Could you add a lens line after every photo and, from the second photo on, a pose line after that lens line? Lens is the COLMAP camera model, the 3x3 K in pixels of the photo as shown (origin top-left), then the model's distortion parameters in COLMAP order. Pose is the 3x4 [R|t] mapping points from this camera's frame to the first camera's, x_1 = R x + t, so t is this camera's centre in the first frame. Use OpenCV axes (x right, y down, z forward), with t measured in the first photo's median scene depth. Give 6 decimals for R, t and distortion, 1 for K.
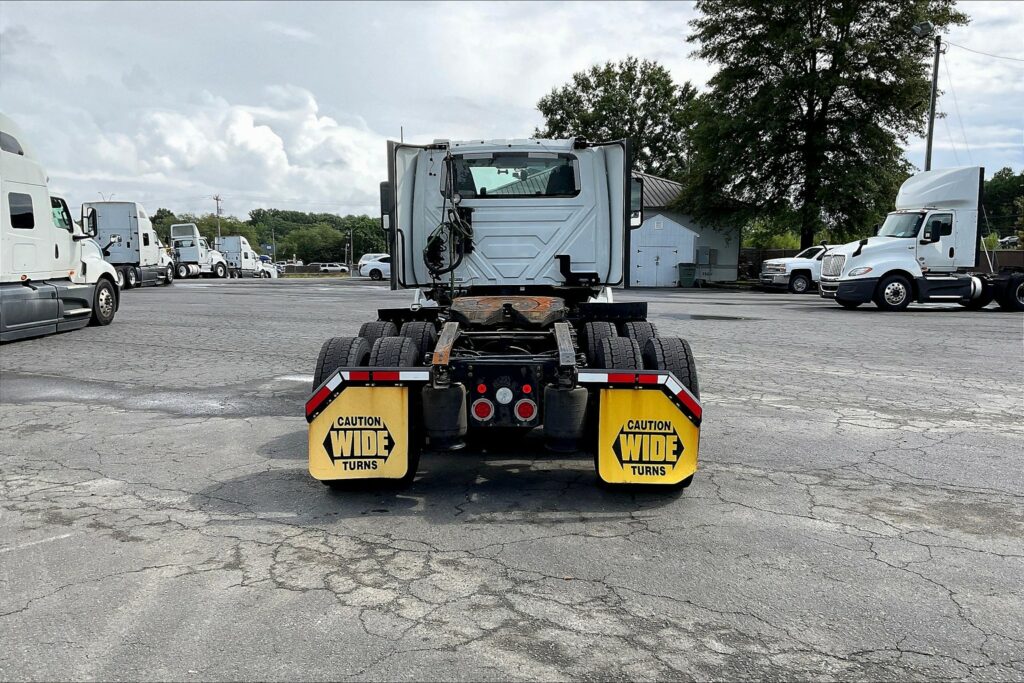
lens RADIAL K [[853.0, 0, 512.0], [0, 853.0, 341.5], [0, 0, 1]] dist [0.096791, -0.203780]
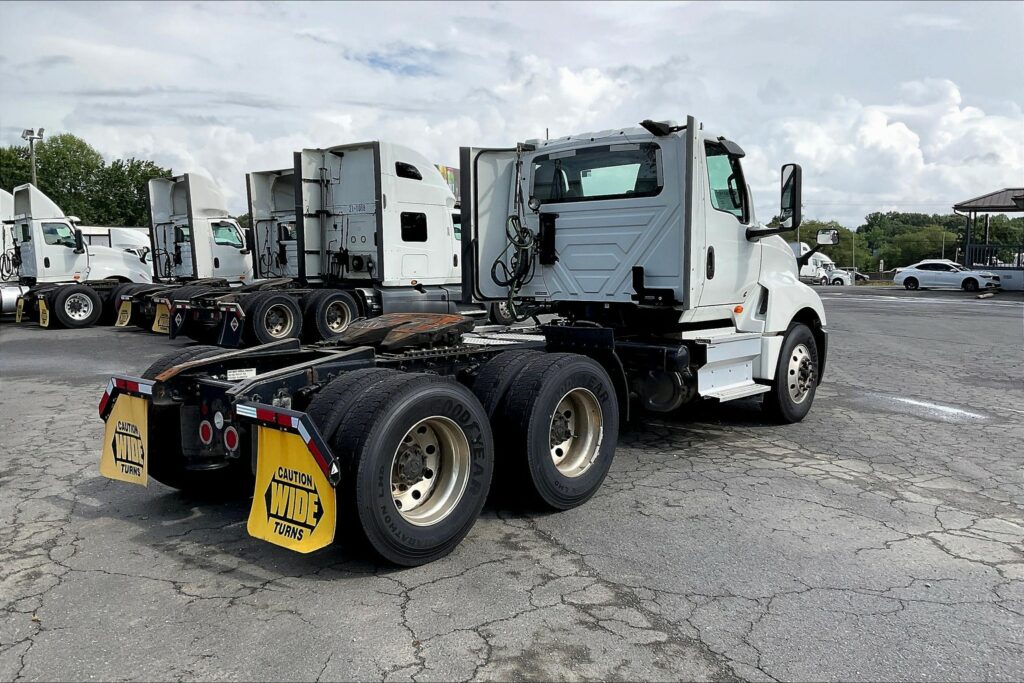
lens RADIAL K [[853.0, 0, 512.0], [0, 853.0, 341.5], [0, 0, 1]] dist [0.096791, -0.203780]
pose [[0.761983, 0.061384, -0.644681, 0.527608], [-0.065554, 0.997695, 0.017515, -0.037667], [0.644271, 0.028915, 0.764251, 0.309956]]
